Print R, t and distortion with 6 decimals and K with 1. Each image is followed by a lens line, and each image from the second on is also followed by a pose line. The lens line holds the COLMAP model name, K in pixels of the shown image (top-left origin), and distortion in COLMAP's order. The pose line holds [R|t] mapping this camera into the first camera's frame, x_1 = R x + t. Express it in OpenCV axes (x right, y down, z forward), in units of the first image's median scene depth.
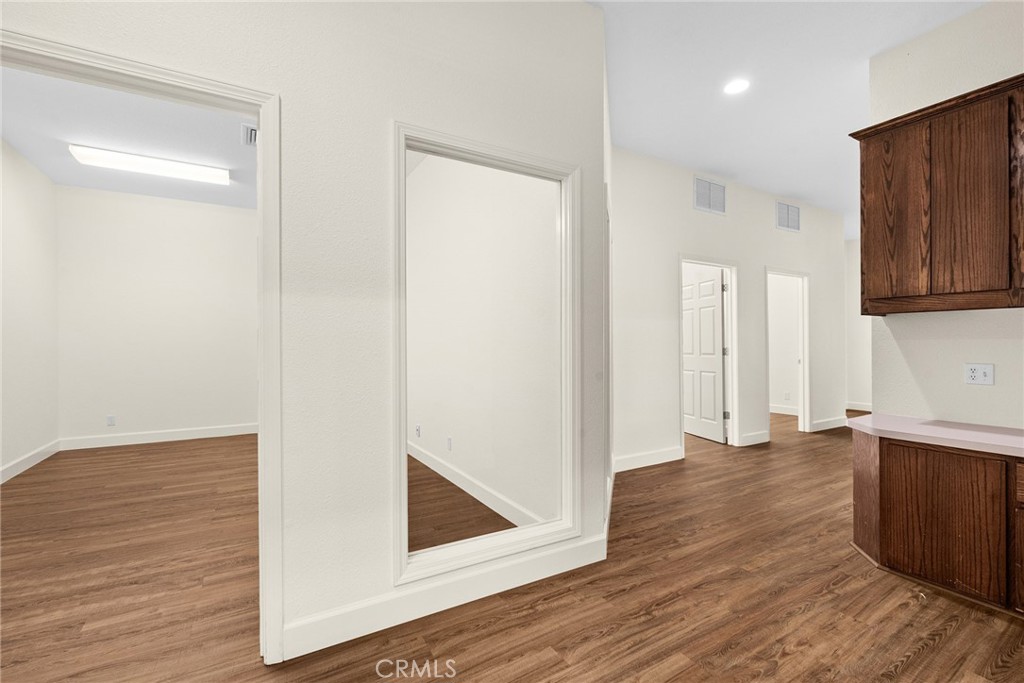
lens RADIAL K [[476.8, 0, 507.5], [0, 476.8, 338.9], [0, 0, 1]] dist [-0.014328, -0.000581]
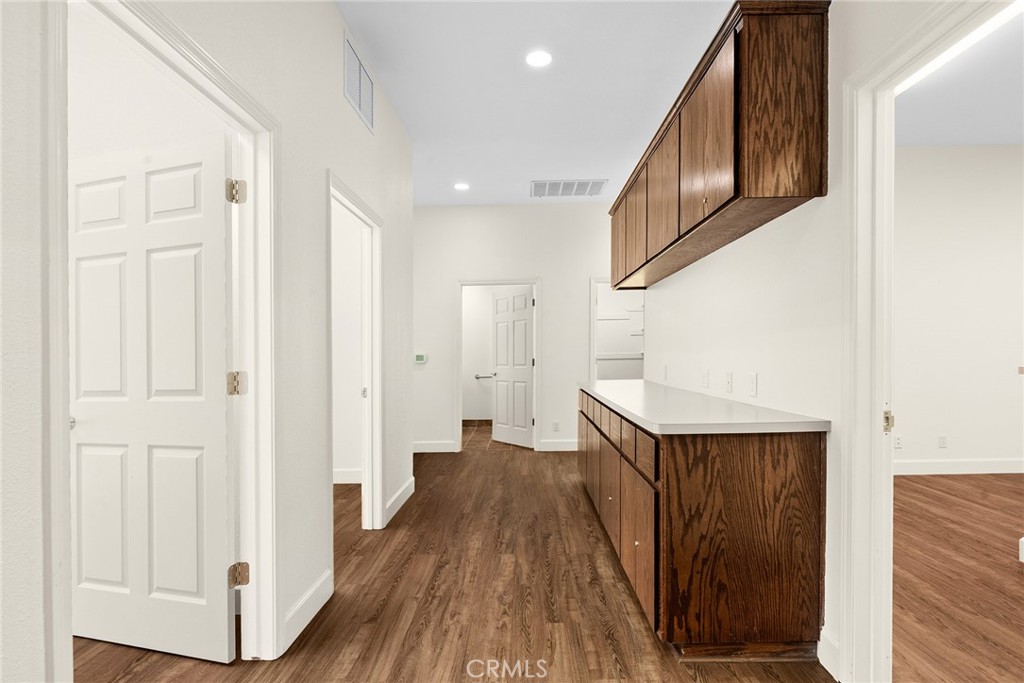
lens RADIAL K [[514.1, 0, 506.4], [0, 514.1, 350.5], [0, 0, 1]] dist [-0.000930, -0.000433]
pose [[0.515688, 0.004518, 0.856764, 0.242435], [-0.001420, 0.999989, -0.004419, 0.005006], [-0.856775, 0.001062, 0.515689, 0.639837]]
